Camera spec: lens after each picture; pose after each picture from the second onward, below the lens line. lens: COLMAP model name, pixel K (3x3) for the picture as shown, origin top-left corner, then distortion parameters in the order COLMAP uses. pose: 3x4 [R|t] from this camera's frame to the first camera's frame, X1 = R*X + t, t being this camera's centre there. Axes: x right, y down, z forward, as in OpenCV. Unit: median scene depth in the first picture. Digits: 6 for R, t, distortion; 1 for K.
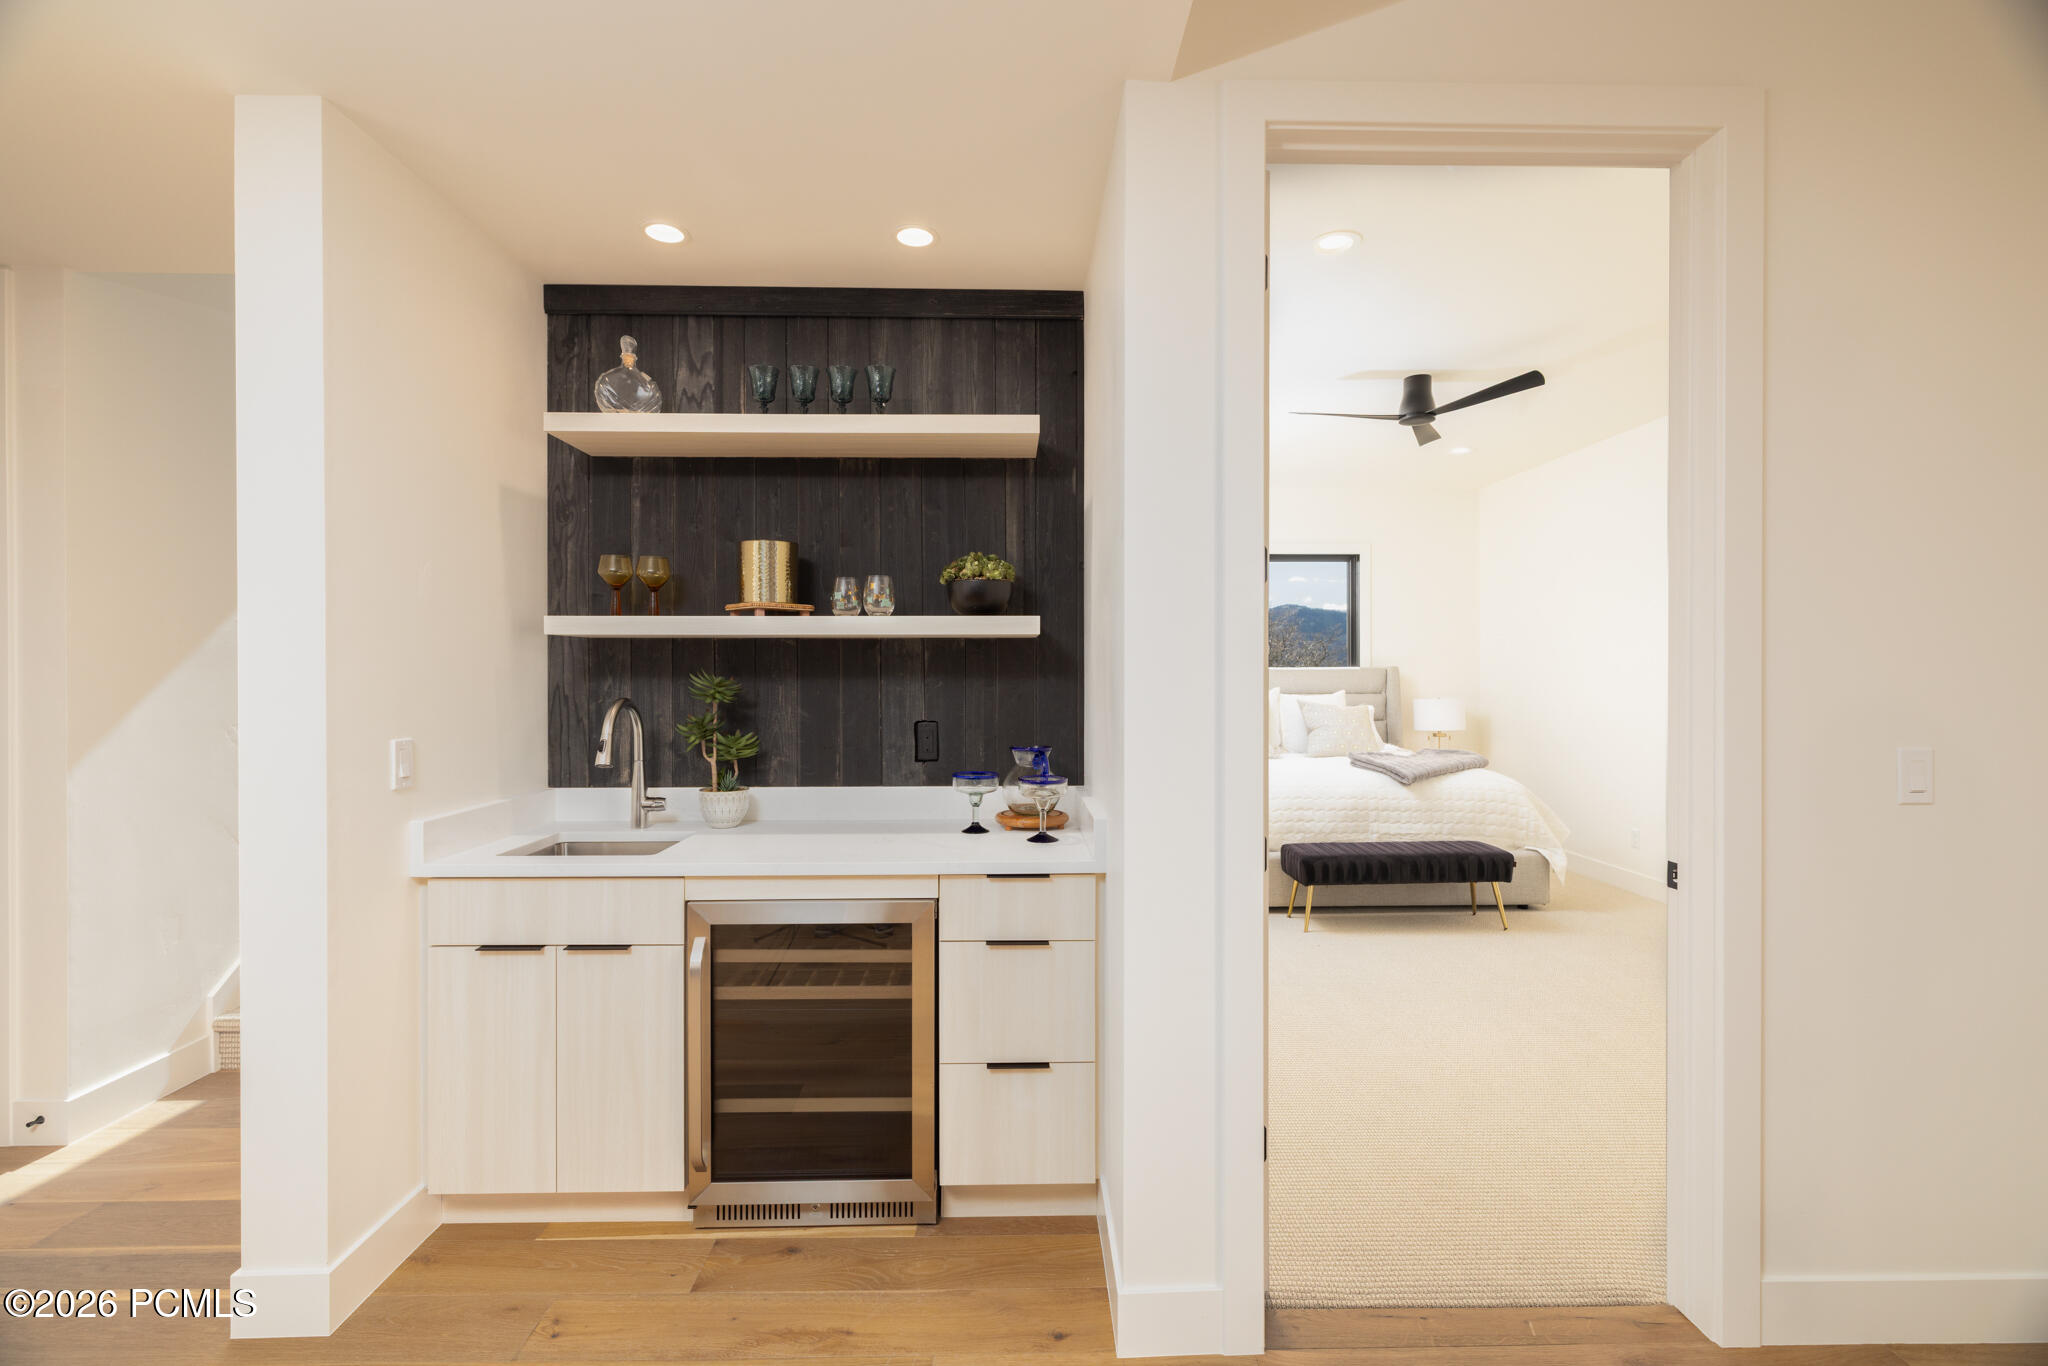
lens RADIAL K [[890.7, 0, 1025.5], [0, 890.7, 681.3], [0, 0, 1]] dist [-0.002264, 0.001132]
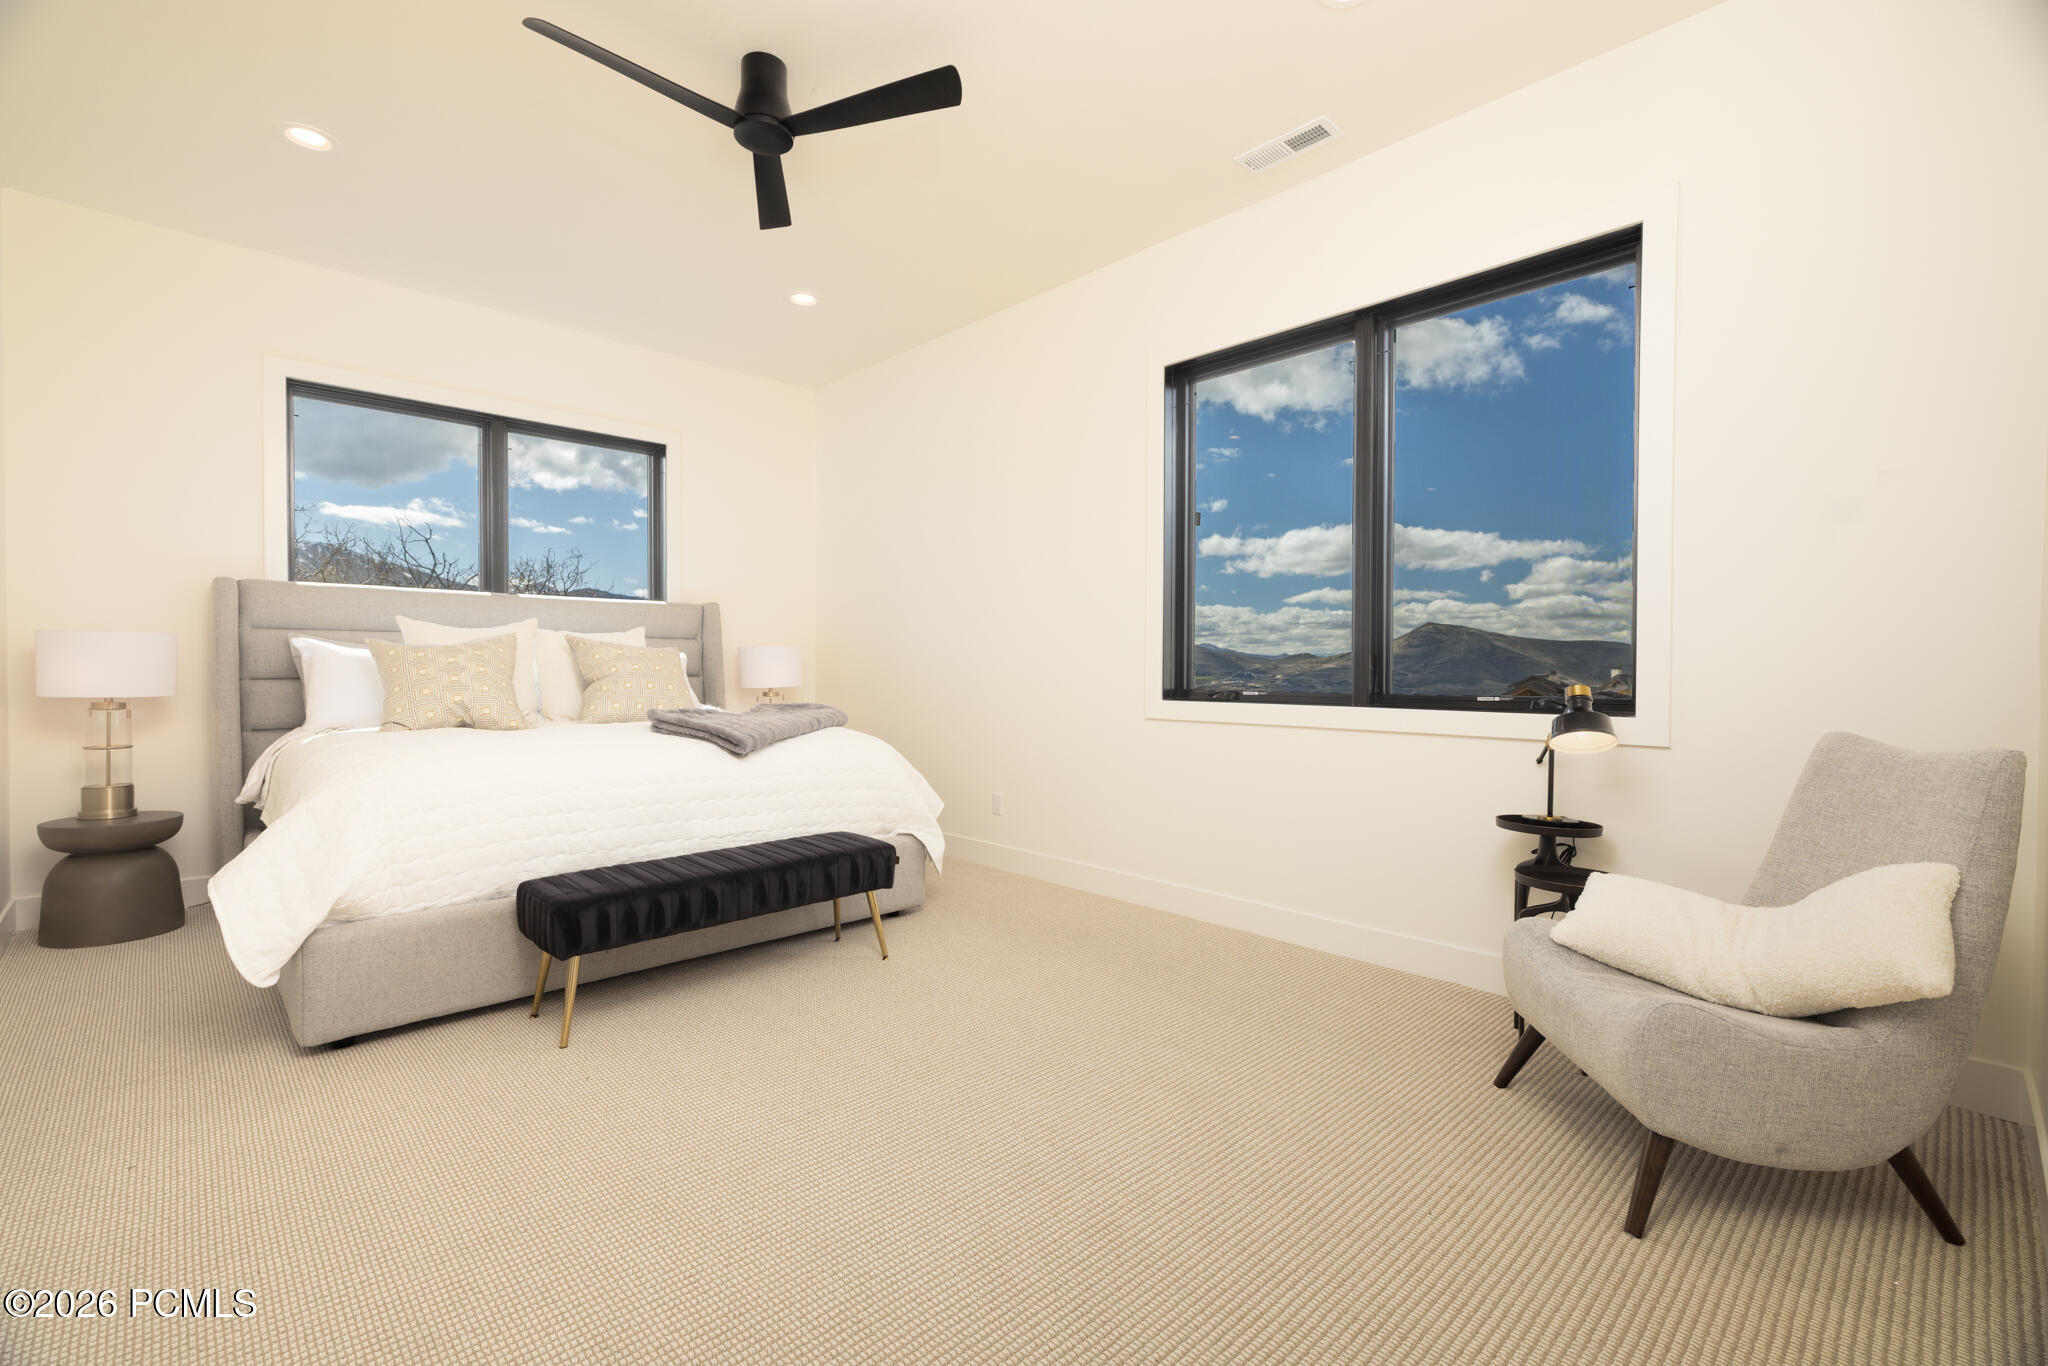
lens RADIAL K [[890.7, 0, 1027.6], [0, 890.7, 685.3], [0, 0, 1]] dist [-0.002264, 0.001132]
pose [[0.736125, -0.009862, 0.676774, 0.288917], [-0.001841, 0.999861, 0.016572, 0.107334], [-0.676843, -0.013445, 0.736005, 0.767394]]
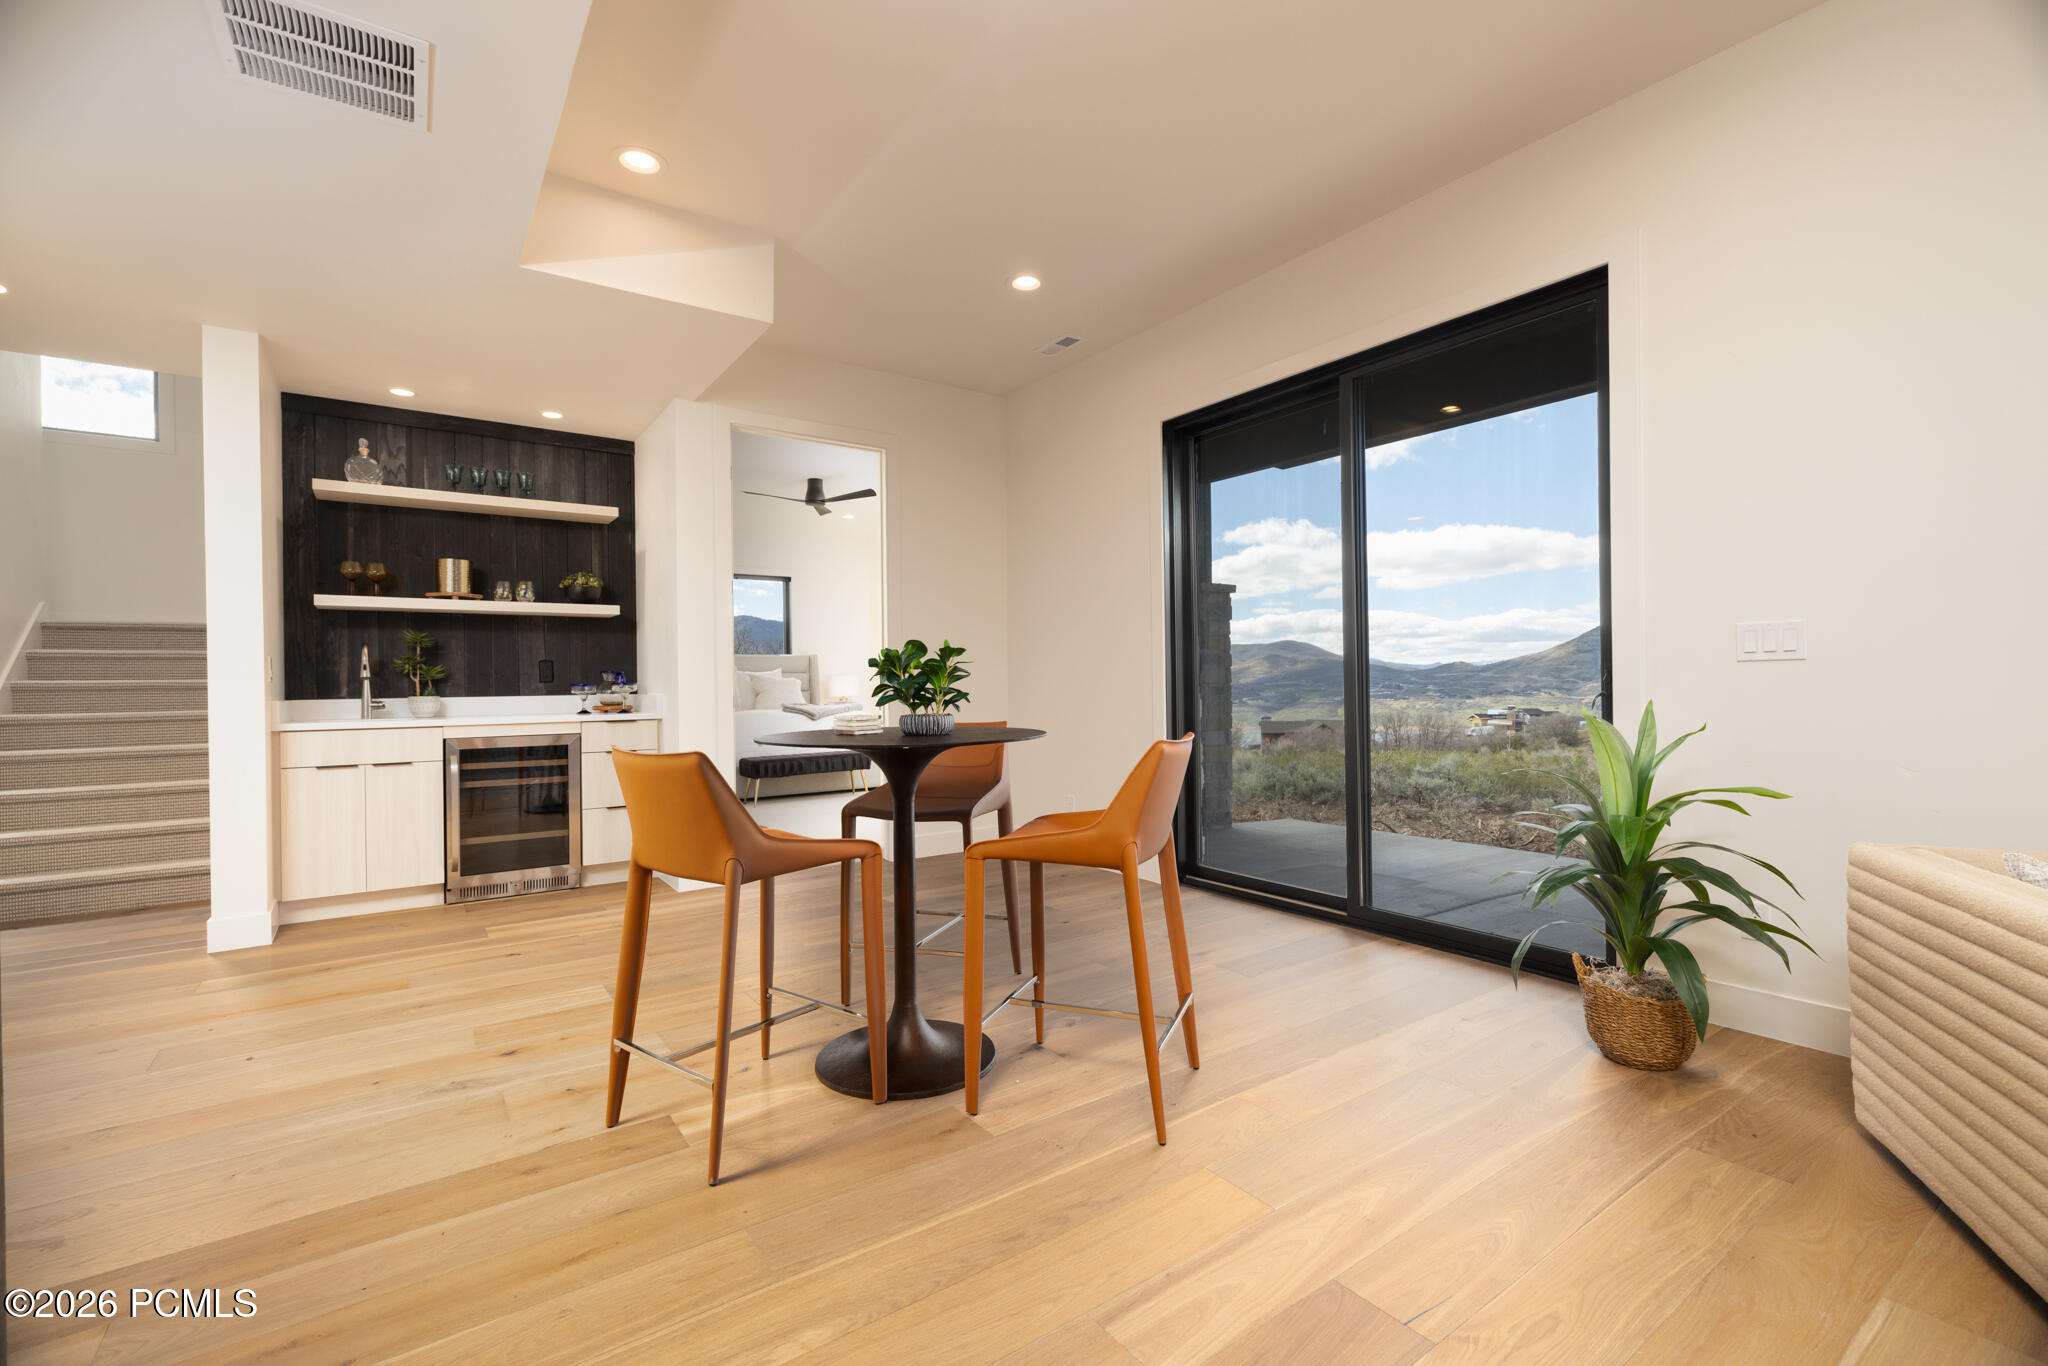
lens RADIAL K [[890.7, 0, 1022.1], [0, 890.7, 683.5], [0, 0, 1]] dist [-0.002264, 0.001132]
pose [[0.830683, -0.010738, 0.556642, -0.331338], [0.016434, 0.999851, -0.005238, 0.122956], [-0.556503, 0.013499, 0.830736, -1.127784]]
